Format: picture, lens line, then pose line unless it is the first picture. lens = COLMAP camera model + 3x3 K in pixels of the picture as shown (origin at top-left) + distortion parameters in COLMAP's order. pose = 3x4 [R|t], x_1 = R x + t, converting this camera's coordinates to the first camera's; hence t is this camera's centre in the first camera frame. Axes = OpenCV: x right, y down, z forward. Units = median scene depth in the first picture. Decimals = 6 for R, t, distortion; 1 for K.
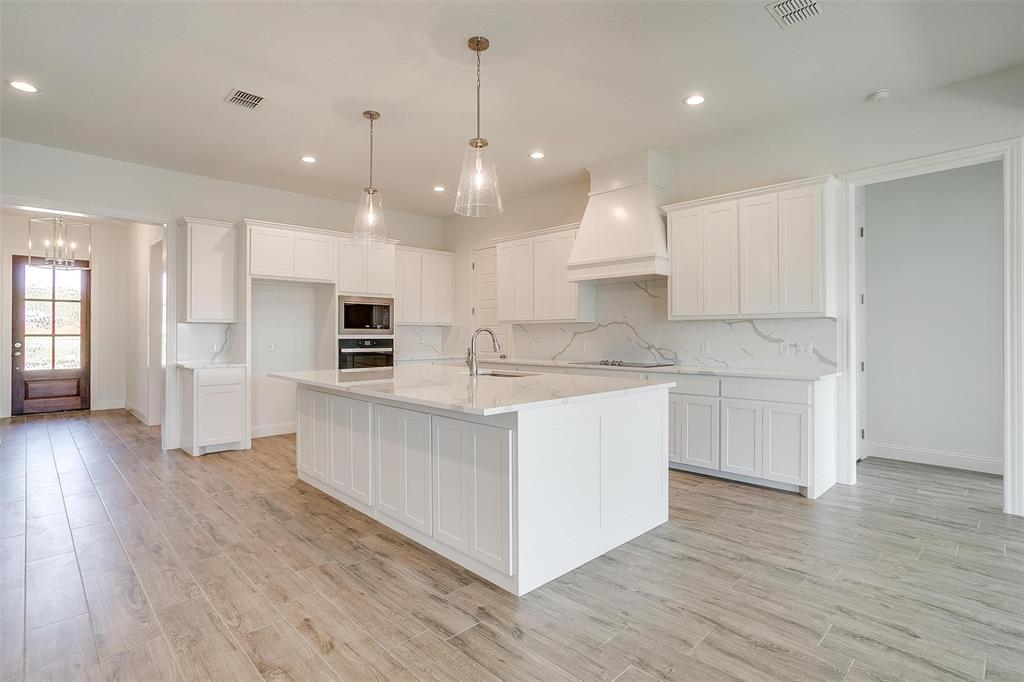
lens RADIAL K [[508.9, 0, 515.0], [0, 508.9, 336.3], [0, 0, 1]] dist [-0.053132, 0.034415]
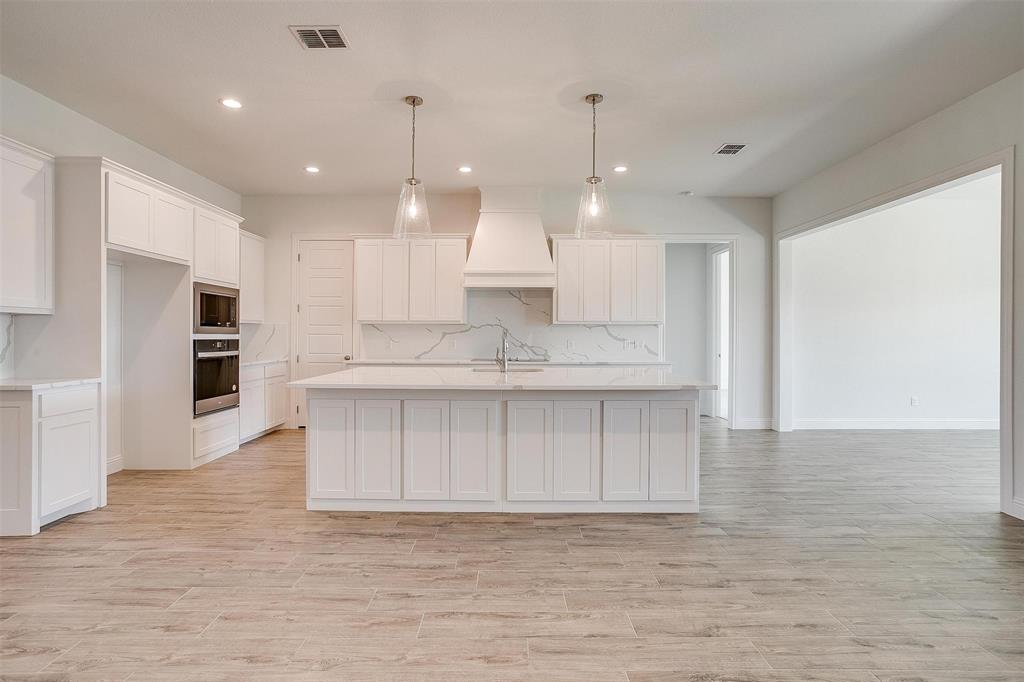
lens RADIAL K [[516.0, 0, 509.9], [0, 516.0, 336.8], [0, 0, 1]] dist [-0.052267, 0.034034]
pose [[0.698526, 0.001583, 0.715583, -0.655178], [-0.000651, 0.999999, -0.001577, 0.002472], [-0.715584, 0.000636, 0.698526, 0.159273]]
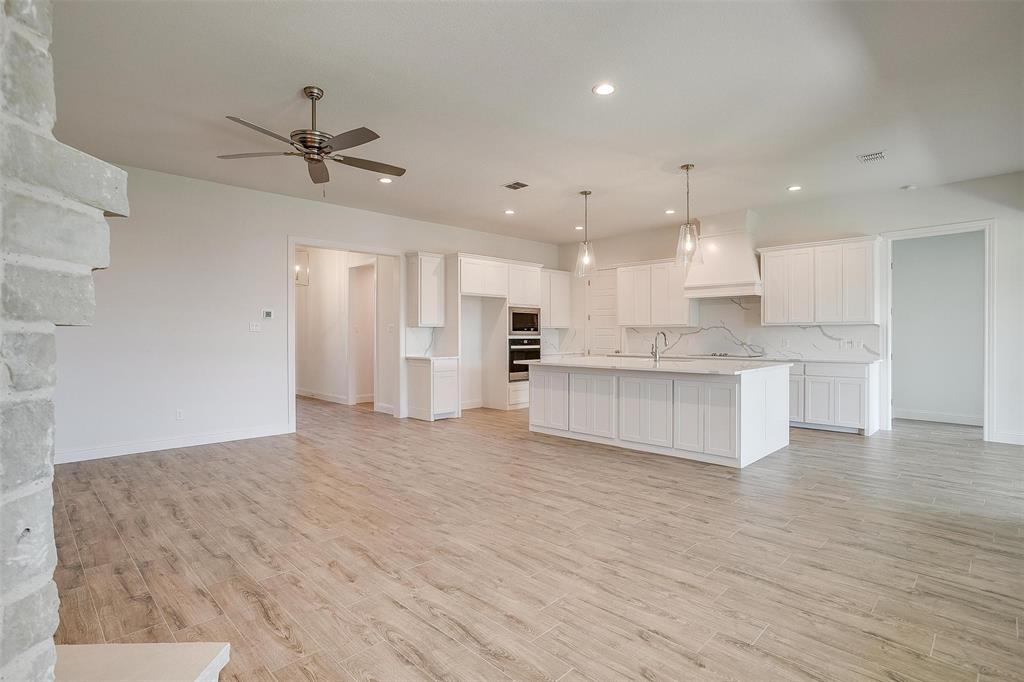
lens RADIAL K [[507.9, 0, 518.0], [0, 507.9, 339.3], [0, 0, 1]] dist [-0.059681, 0.041674]
pose [[0.999851, -0.000468, 0.017258, -0.406285], [0.000406, 0.999994, 0.003568, 0.002486], [-0.017260, -0.003560, 0.999845, -0.426518]]
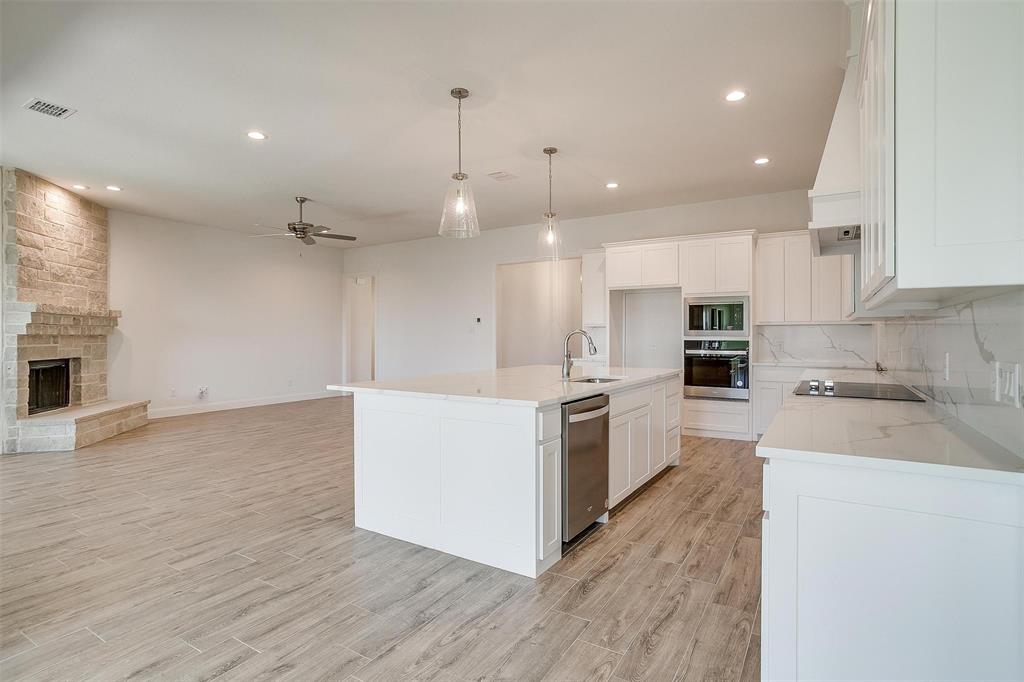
lens RADIAL K [[510.4, 0, 518.6], [0, 510.4, 332.2], [0, 0, 1]] dist [-0.049014, 0.029146]
pose [[0.239344, -0.004308, -0.970925, 0.665019], [-0.004360, 0.999975, -0.005511, -0.004705], [0.970925, 0.005552, 0.239320, 0.498706]]
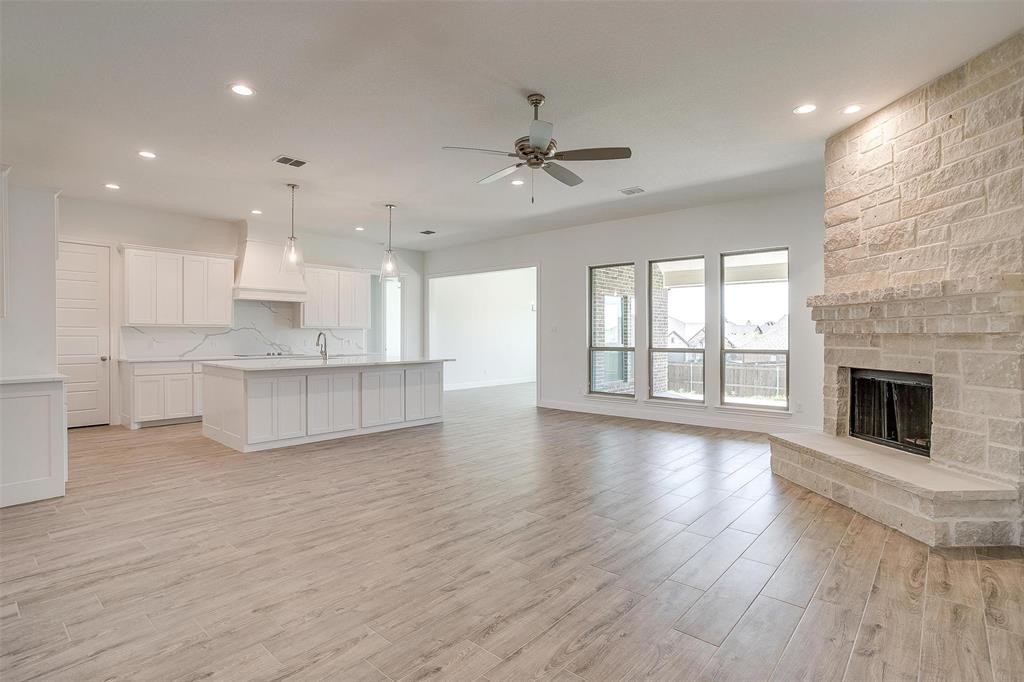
lens RADIAL K [[507.9, 0, 518.0], [0, 507.9, 339.3], [0, 0, 1]] dist [-0.059681, 0.041674]
pose [[-0.077711, -0.004136, 0.996967, -1.399561], [0.004253, 0.999981, 0.004481, 0.002720], [-0.996967, 0.004589, -0.077692, 0.356890]]
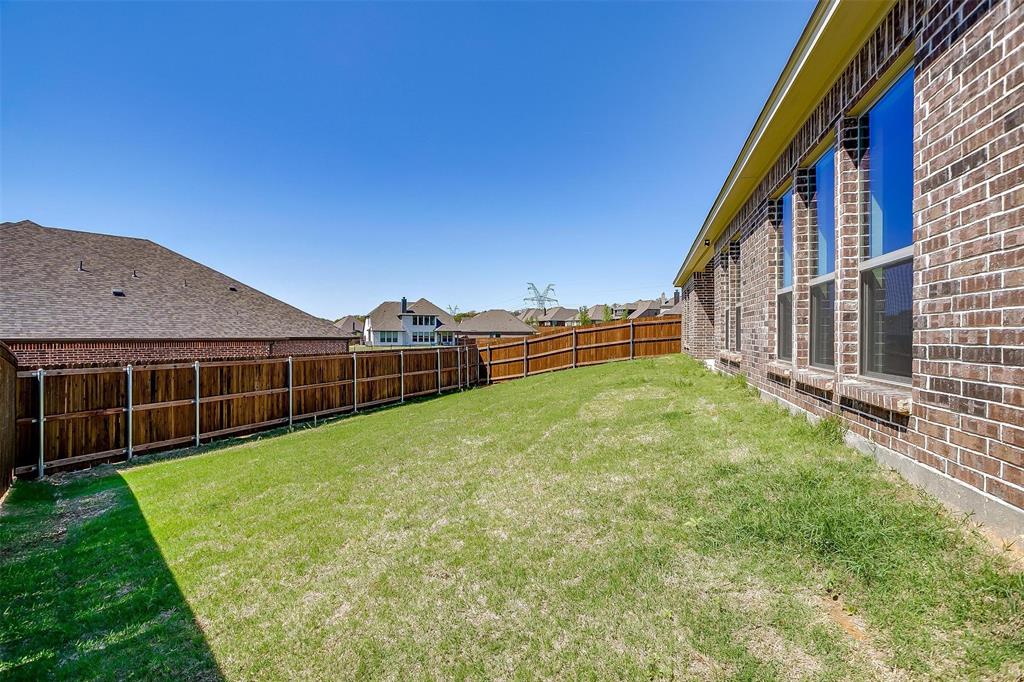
lens RADIAL K [[508.9, 0, 515.0], [0, 508.9, 336.3], [0, 0, 1]] dist [-0.053132, 0.034415]
pose [[-0.854100, 0.000639, -0.520109, 2.526999], [-0.003688, 0.999967, 0.007285, 0.119072], [0.520096, 0.008140, -0.854069, 0.767007]]
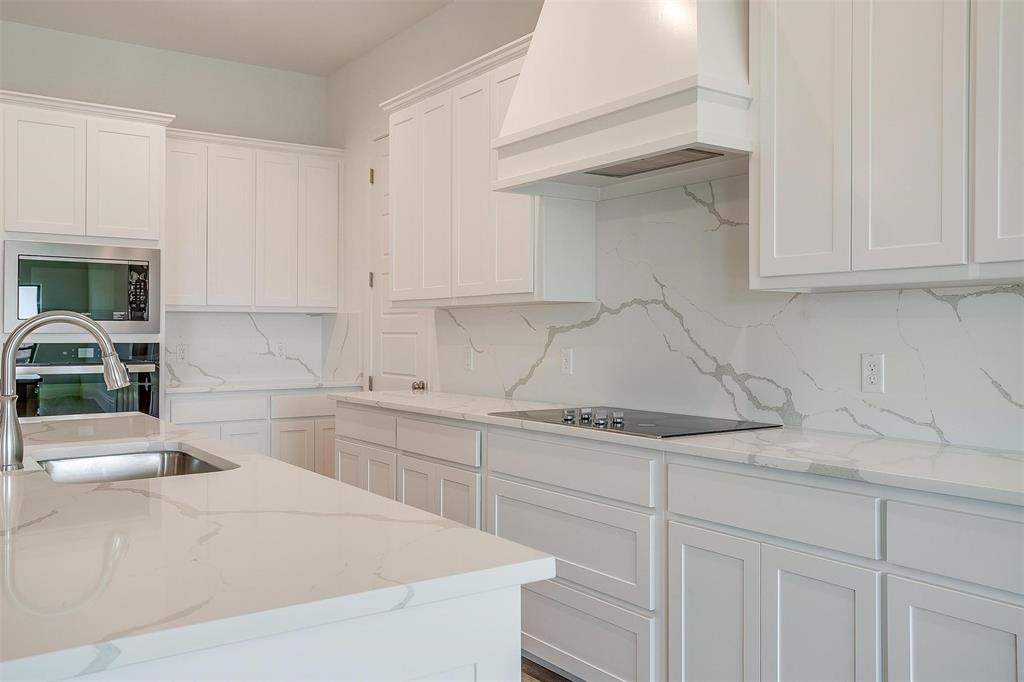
lens RADIAL K [[872.1, 0, 513.7], [0, 872.1, 335.5], [0, 0, 1]] dist [0.002476, 0.002185]
pose [[0.986748, 0.001779, -0.162252, 0.227121], [-0.001866, 0.999998, -0.000380, -0.002205], [0.162251, 0.000678, 0.986749, 0.397850]]
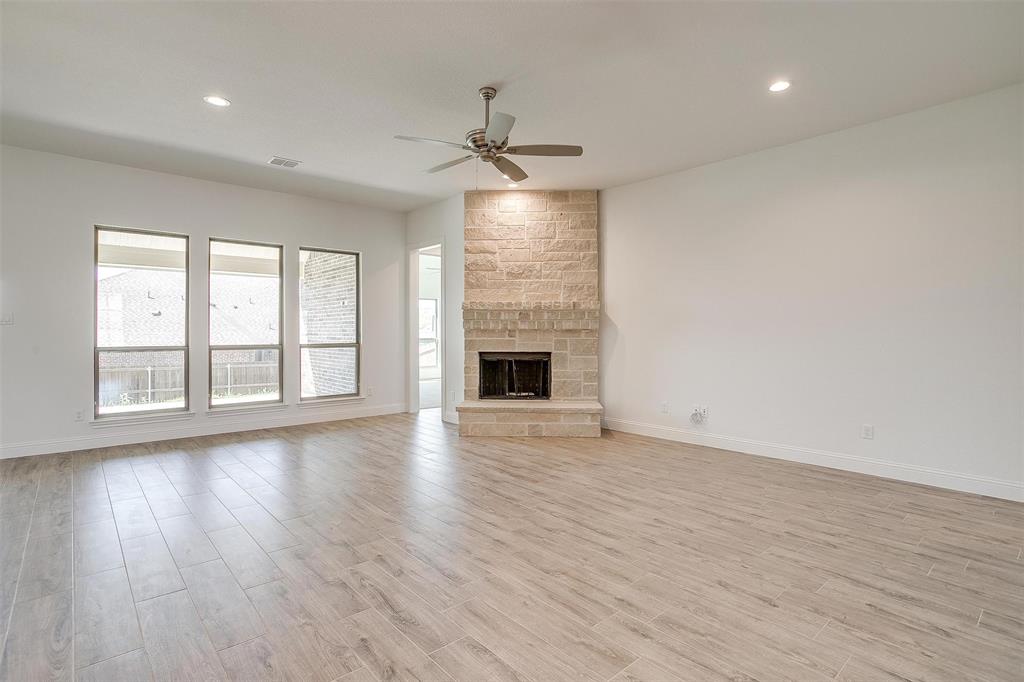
lens RADIAL K [[510.4, 0, 518.6], [0, 510.4, 332.2], [0, 0, 1]] dist [-0.049014, 0.029146]
pose [[-0.998800, 0.002640, 0.048899, -0.758976], [0.002970, 0.999973, 0.006691, -0.001246], [-0.048880, 0.006829, -0.998781, 0.988378]]
